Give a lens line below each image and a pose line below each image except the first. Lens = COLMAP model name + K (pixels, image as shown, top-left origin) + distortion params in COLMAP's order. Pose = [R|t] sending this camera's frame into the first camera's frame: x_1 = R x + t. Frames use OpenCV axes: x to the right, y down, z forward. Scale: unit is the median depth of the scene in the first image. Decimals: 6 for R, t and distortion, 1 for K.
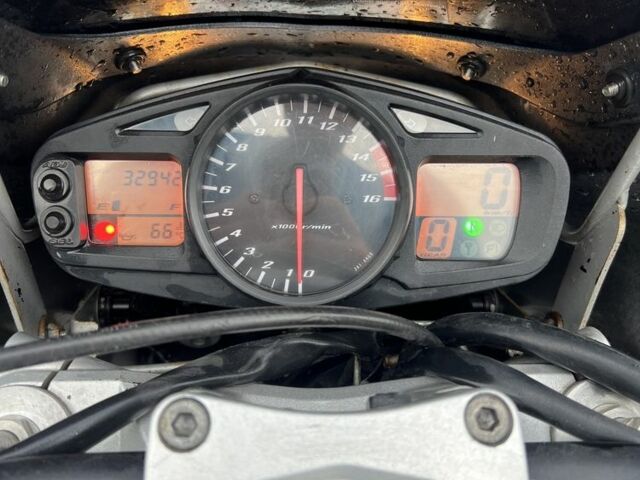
lens RADIAL K [[635.2, 0, 320.0], [0, 635.2, 240.0], [0, 0, 1]] dist [0.098414, -0.207960]
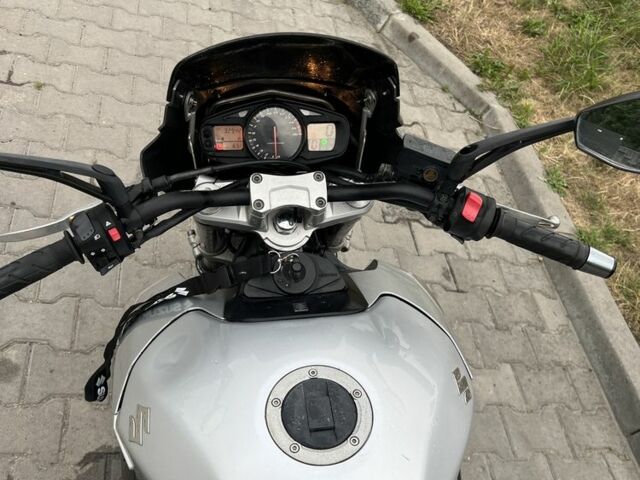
lens RADIAL K [[635.2, 0, 320.0], [0, 635.2, 240.0], [0, 0, 1]] dist [0.098414, -0.207960]
pose [[0.996674, -0.045827, 0.067388, -0.048825], [0.041072, 0.996678, 0.070329, 0.280416], [-0.070387, -0.067327, 0.995245, -2.610763]]
